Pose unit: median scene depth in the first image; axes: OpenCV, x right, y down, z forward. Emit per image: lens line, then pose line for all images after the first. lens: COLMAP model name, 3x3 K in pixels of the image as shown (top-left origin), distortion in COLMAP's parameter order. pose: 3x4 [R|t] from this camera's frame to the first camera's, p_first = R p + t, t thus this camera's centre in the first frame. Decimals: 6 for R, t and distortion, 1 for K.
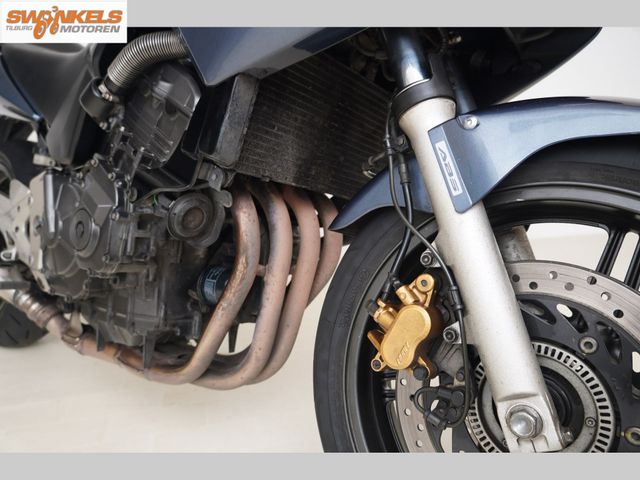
lens RADIAL K [[502.5, 0, 321.0], [0, 502.5, 206.2], [0, 0, 1]] dist [-0.067571, -0.001071]
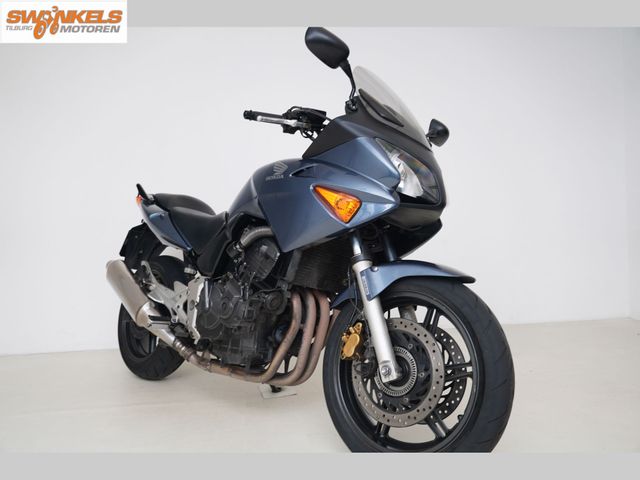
lens RADIAL K [[502.5, 0, 321.0], [0, 502.5, 206.2], [0, 0, 1]] dist [-0.067571, -0.001071]
pose [[0.996488, 0.002385, -0.083704, 0.164317], [-0.017626, 0.983172, -0.181828, 0.004302], [0.081862, 0.182664, 0.979761, -1.382615]]
